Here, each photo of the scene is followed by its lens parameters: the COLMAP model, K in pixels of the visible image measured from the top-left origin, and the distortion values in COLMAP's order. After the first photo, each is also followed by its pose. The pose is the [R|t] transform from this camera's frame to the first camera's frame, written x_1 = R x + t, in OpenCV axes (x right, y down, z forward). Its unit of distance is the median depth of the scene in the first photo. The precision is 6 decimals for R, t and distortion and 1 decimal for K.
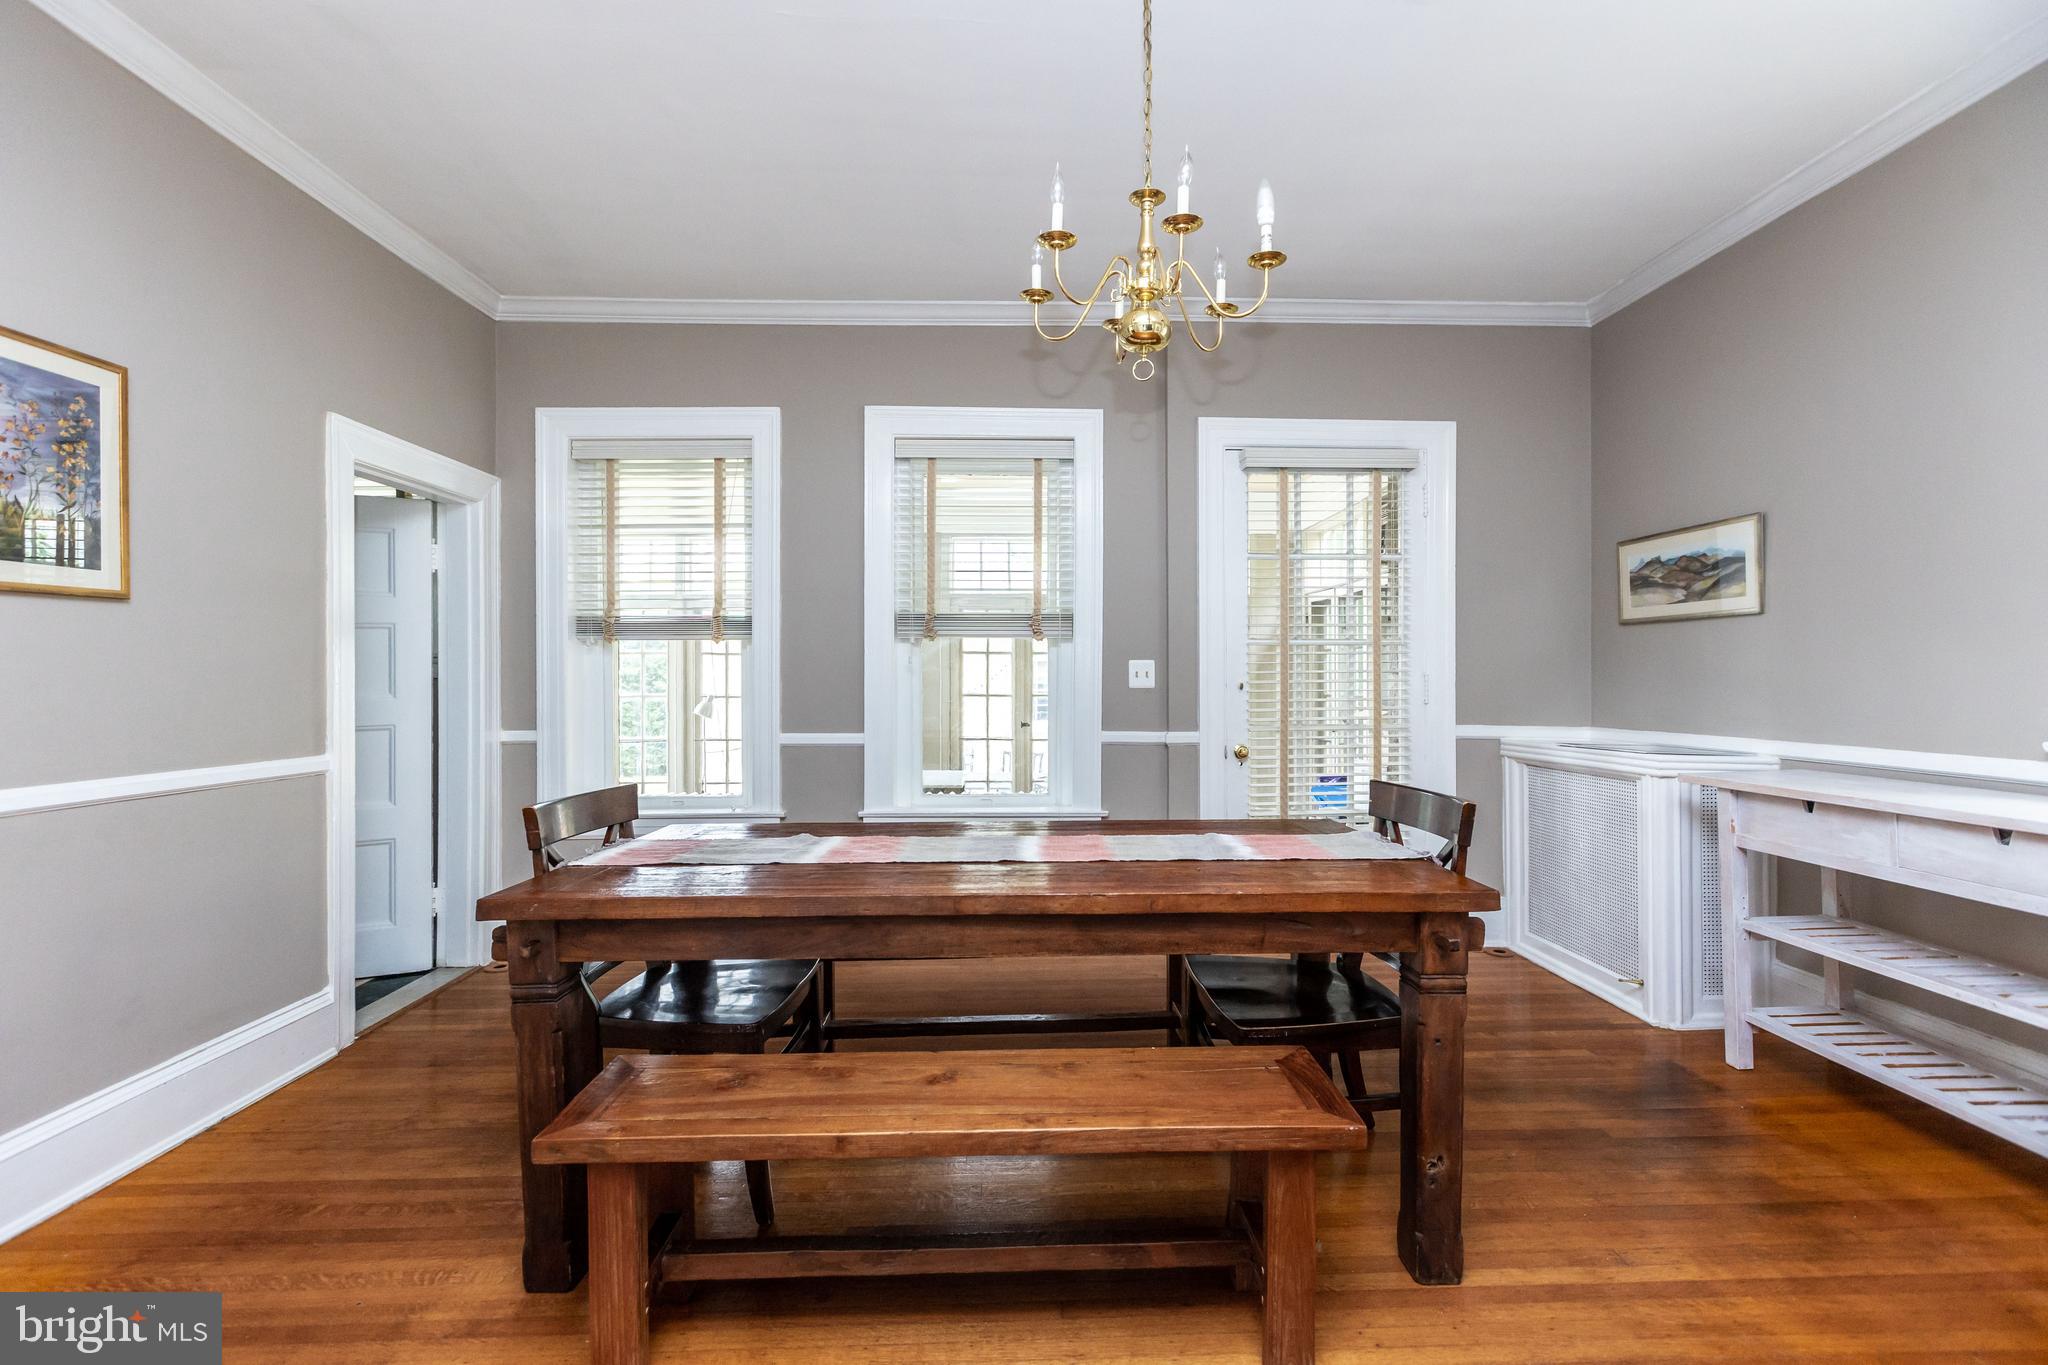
lens RADIAL K [[922.2, 0, 1038.4], [0, 922.2, 674.6], [0, 0, 1]] dist [0.003762, 0.000402]
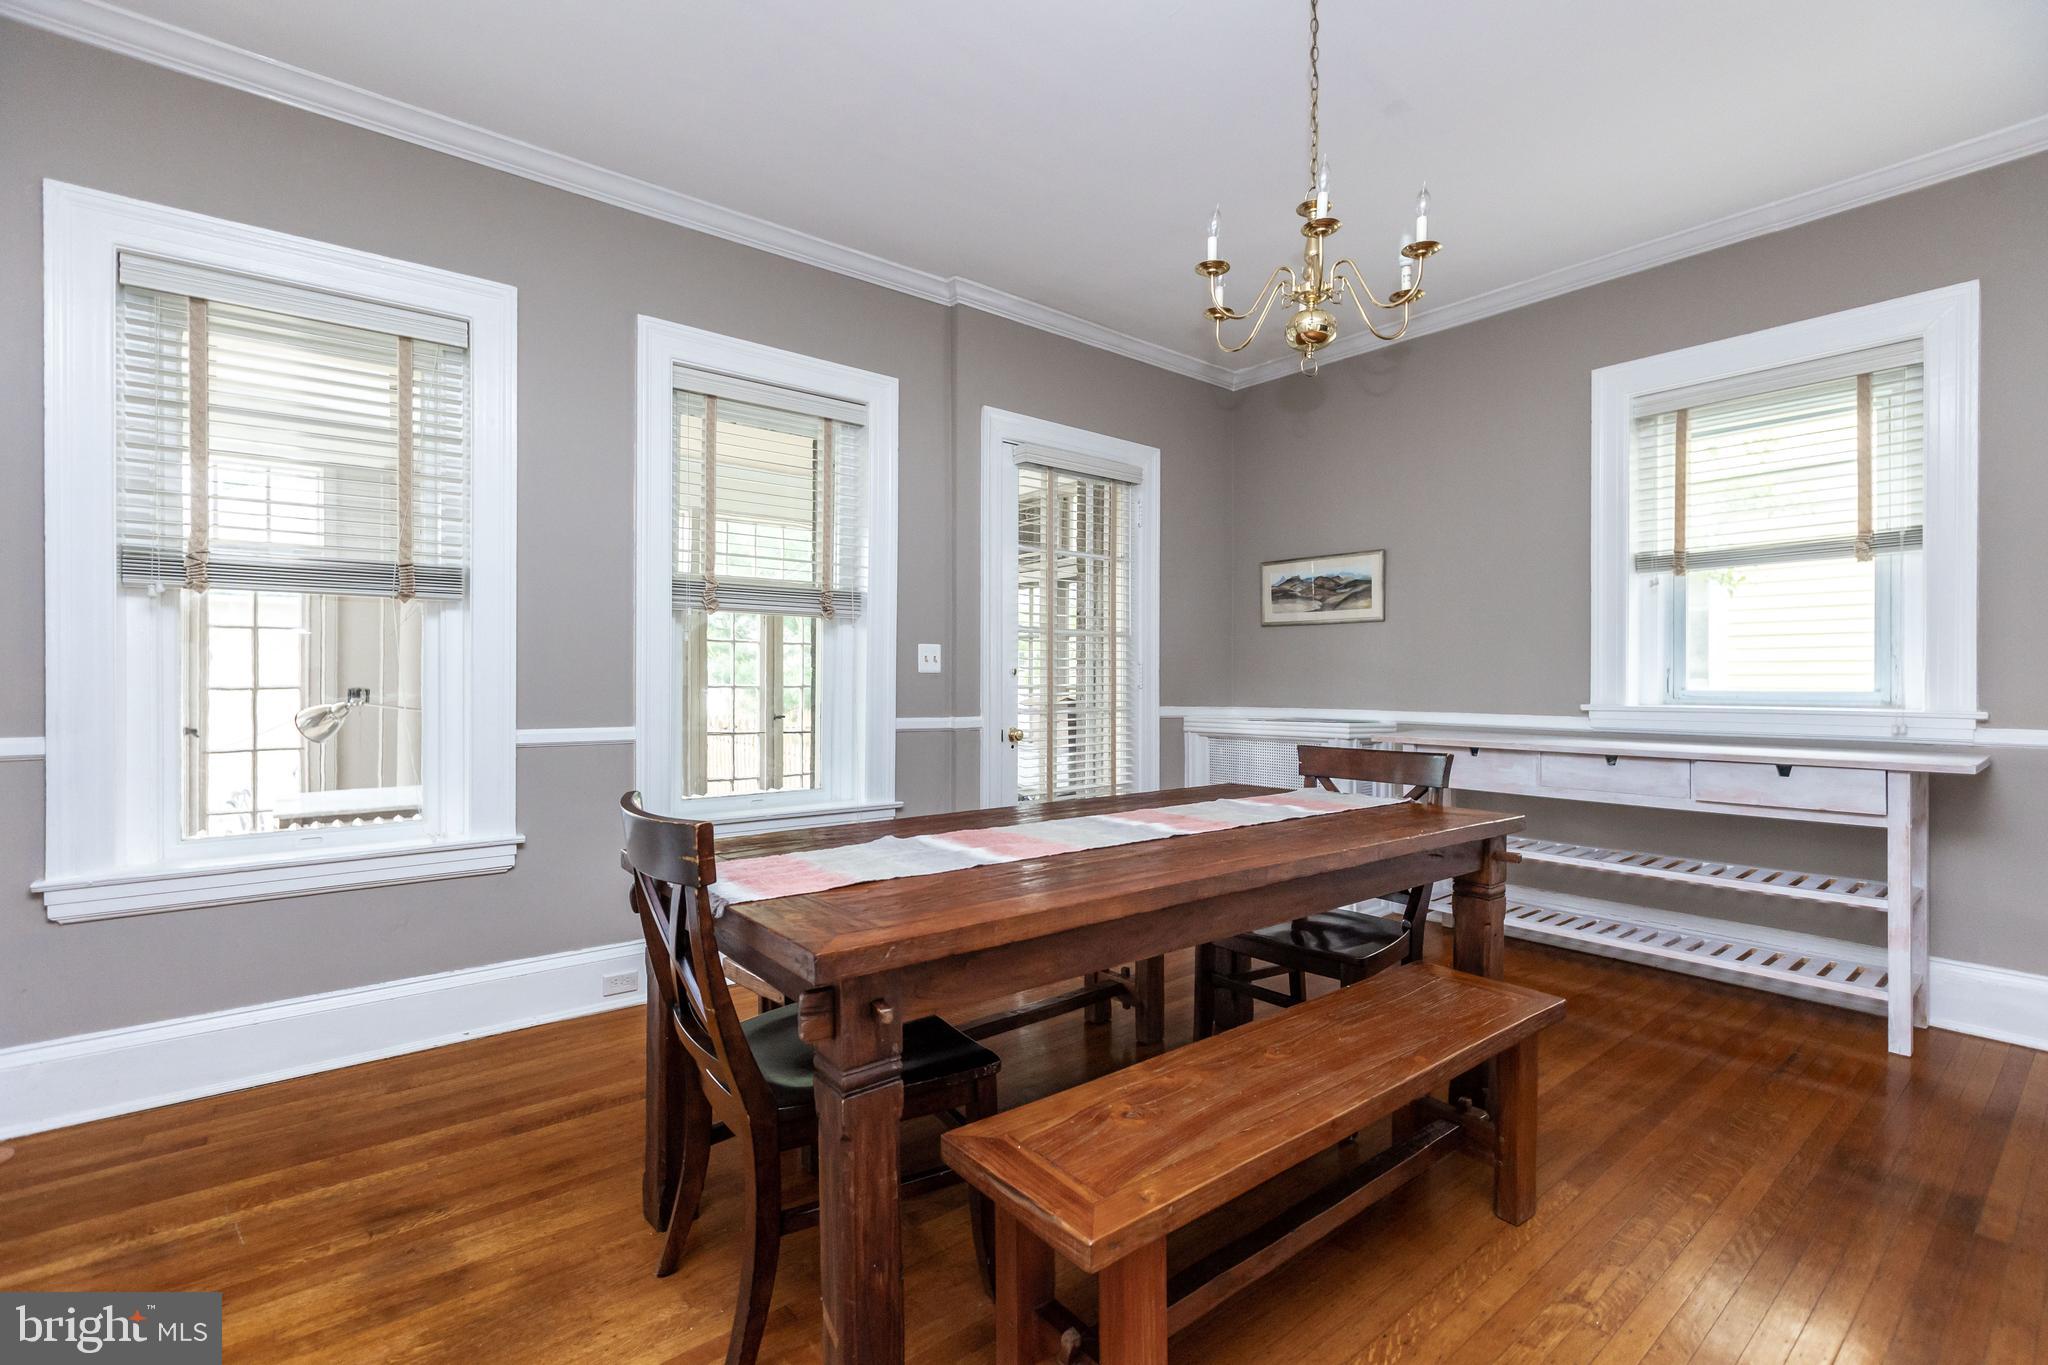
lens RADIAL K [[922.2, 0, 1036.6], [0, 922.2, 672.7], [0, 0, 1]] dist [0.003762, 0.000402]
pose [[0.795880, 0.007520, 0.605408, -0.392762], [-0.010567, 0.999943, 0.001472, 0.012353], [-0.605362, -0.007569, 0.795914, 0.157831]]
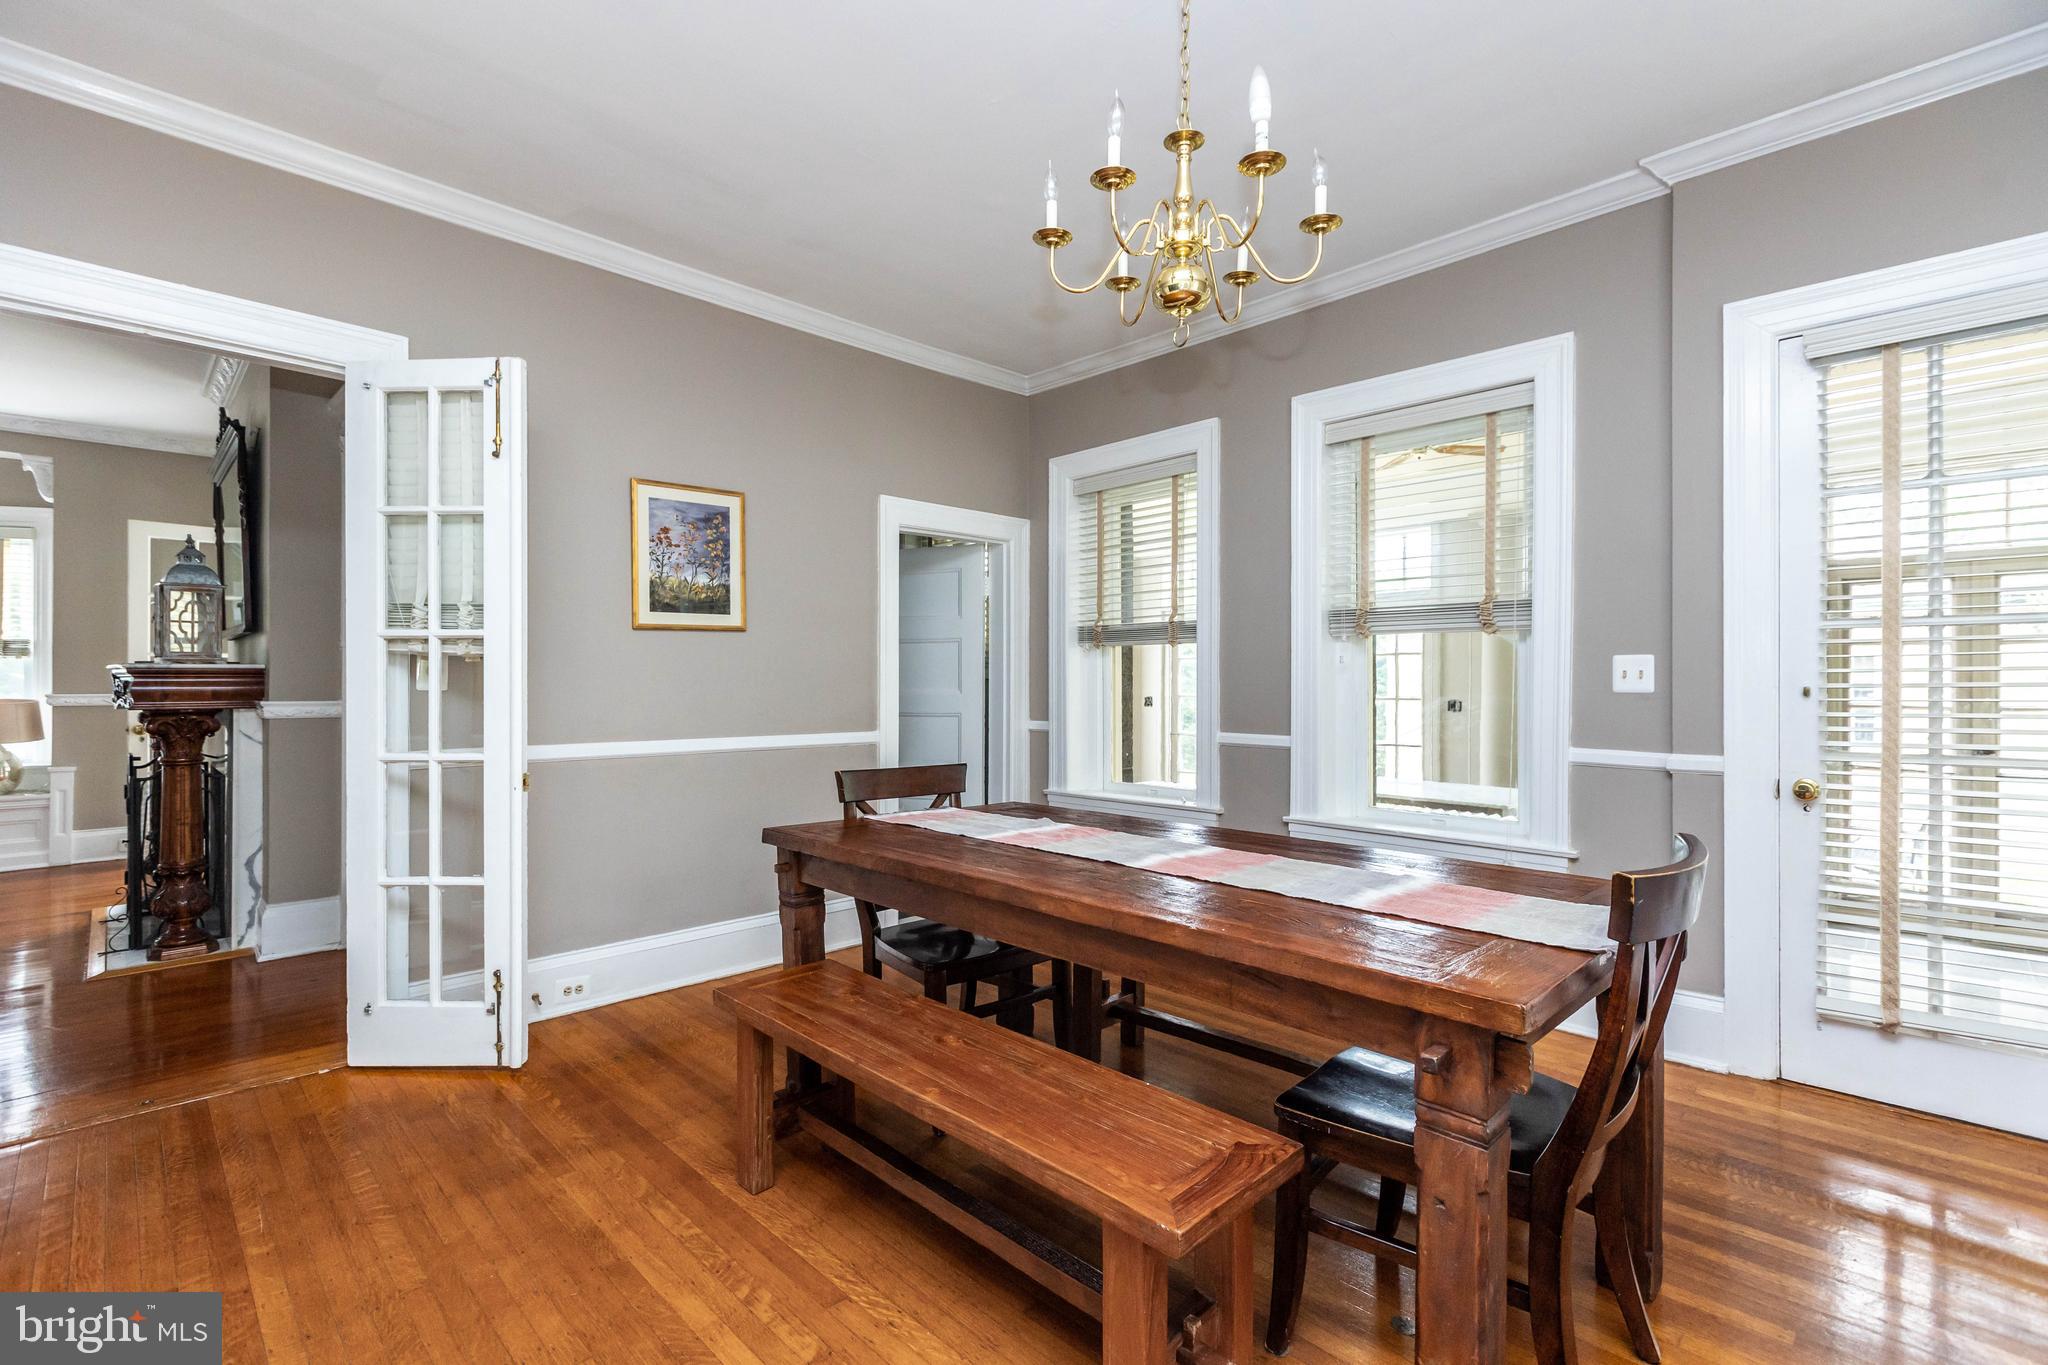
lens RADIAL K [[922.2, 0, 1022.0], [0, 922.2, 684.3], [0, 0, 1]] dist [0.003762, 0.000402]
pose [[0.679494, 0.004178, -0.733669, 0.327844], [0.001687, 0.999972, 0.007257, 0.001615], [0.733679, -0.006168, 0.679468, 0.134690]]
